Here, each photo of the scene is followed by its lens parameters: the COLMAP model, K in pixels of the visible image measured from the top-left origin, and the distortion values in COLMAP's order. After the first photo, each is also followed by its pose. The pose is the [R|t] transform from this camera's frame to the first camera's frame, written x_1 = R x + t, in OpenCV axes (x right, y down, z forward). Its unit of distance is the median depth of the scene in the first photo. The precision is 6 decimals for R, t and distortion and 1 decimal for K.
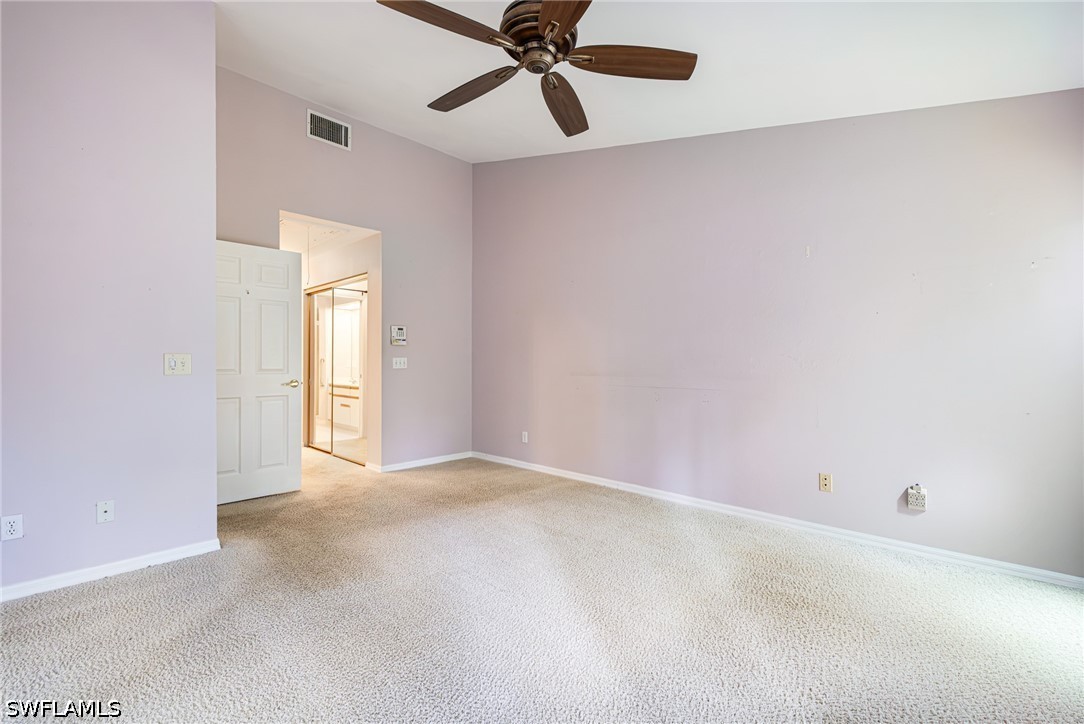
lens RADIAL K [[470.7, 0, 545.0], [0, 470.7, 361.1], [0, 0, 1]] dist [0.000223, -0.001204]
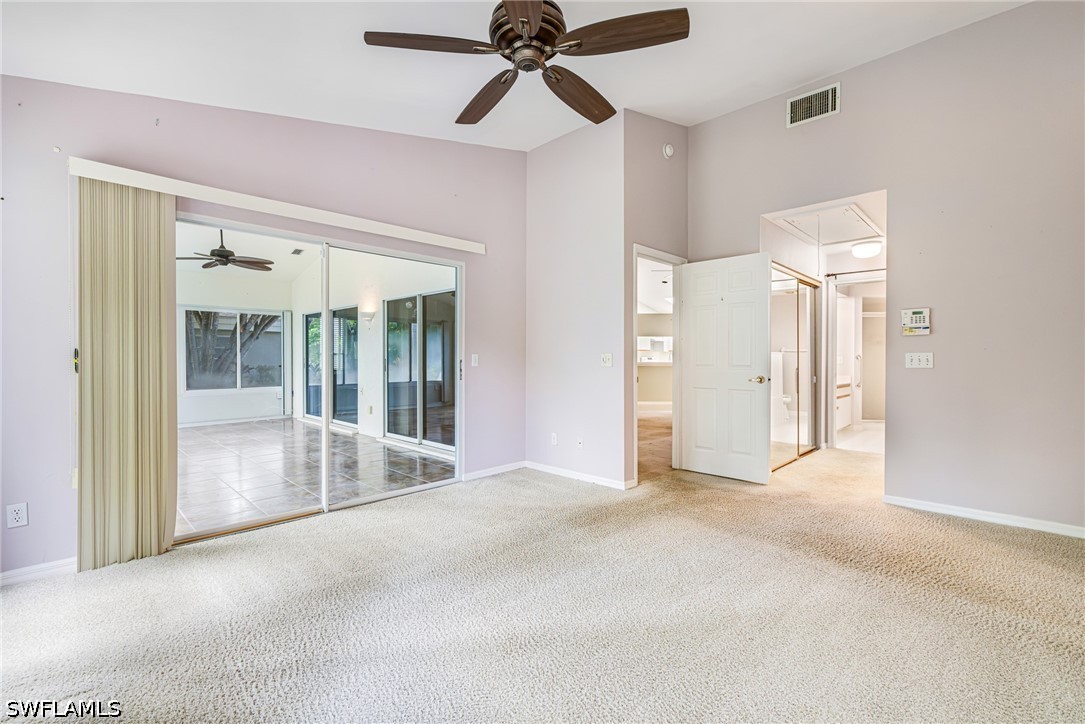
lens RADIAL K [[471.2, 0, 540.9], [0, 471.2, 360.2], [0, 0, 1]] dist [0.000223, -0.001204]
pose [[-0.014150, -0.001245, -0.999899, 0.495232], [-0.000343, 0.999999, -0.001241, 0.006152], [0.999900, 0.000326, -0.014150, 0.516342]]
